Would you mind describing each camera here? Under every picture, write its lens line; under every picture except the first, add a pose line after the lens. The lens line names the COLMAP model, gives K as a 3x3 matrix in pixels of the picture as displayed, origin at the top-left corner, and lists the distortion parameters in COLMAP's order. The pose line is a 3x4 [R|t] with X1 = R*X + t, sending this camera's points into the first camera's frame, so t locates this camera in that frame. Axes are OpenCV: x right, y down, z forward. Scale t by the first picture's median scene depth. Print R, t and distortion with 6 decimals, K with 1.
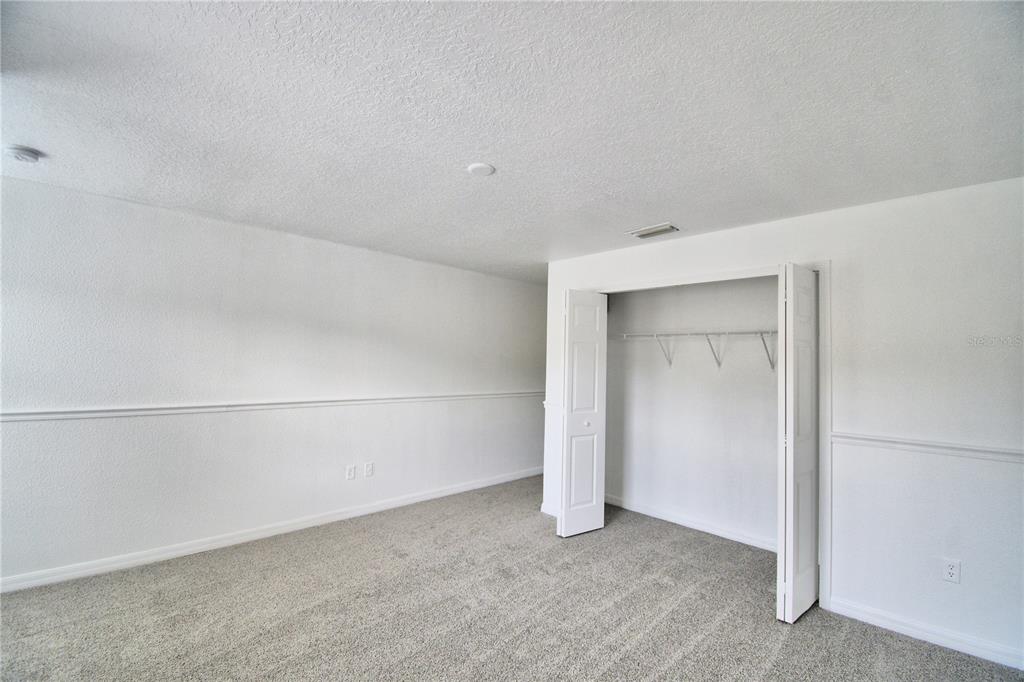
lens RADIAL K [[456.8, 0, 512.5], [0, 456.8, 345.1], [0, 0, 1]] dist [0.007954, -0.017203]
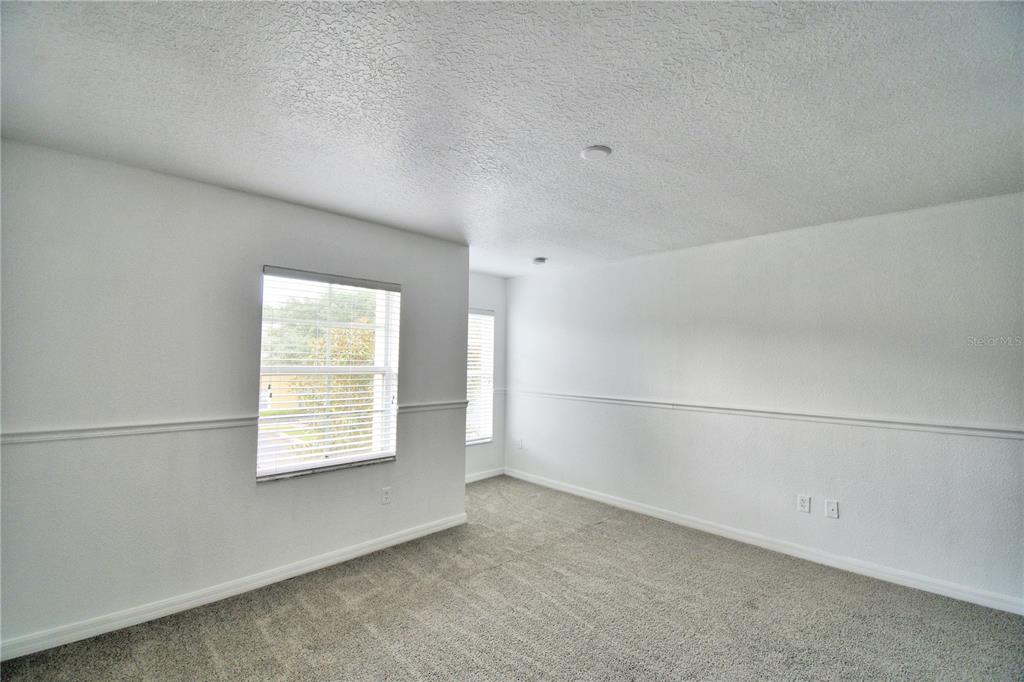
lens RADIAL K [[456.8, 0, 508.4], [0, 456.8, 346.9], [0, 0, 1]] dist [0.007954, -0.017203]
pose [[-0.021882, -0.057141, -0.998126, 0.595443], [0.019184, 0.998158, -0.057564, 0.042235], [0.999576, -0.020408, -0.020745, 0.595875]]
